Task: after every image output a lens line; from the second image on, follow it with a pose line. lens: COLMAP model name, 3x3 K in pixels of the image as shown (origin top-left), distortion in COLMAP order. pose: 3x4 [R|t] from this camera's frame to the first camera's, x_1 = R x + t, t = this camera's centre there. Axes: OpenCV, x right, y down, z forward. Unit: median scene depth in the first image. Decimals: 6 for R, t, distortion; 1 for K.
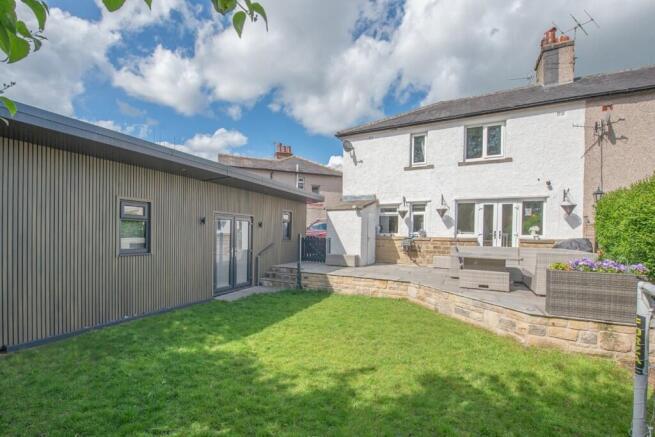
lens RADIAL K [[265.3, 0, 324.7], [0, 265.3, 224.6], [0, 0, 1]] dist [-0.029755, -0.000108]
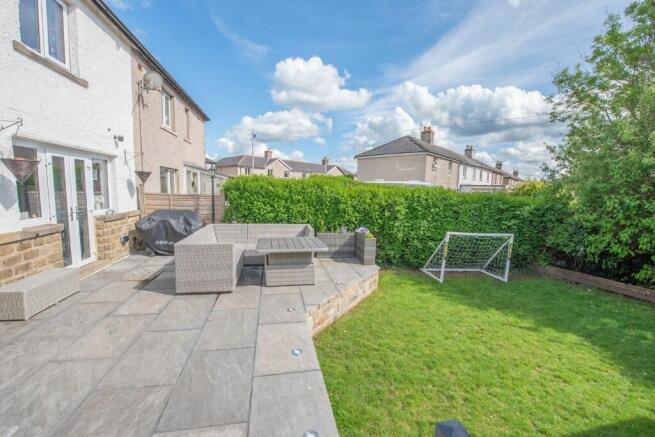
lens RADIAL K [[265.3, 0, 324.7], [0, 265.3, 224.6], [0, 0, 1]] dist [-0.029755, -0.000108]
pose [[-0.595626, -0.131528, 0.792421, -0.096342], [-0.050458, 0.990681, 0.126508, -0.033800], [-0.801676, 0.035367, -0.596712, 0.883153]]
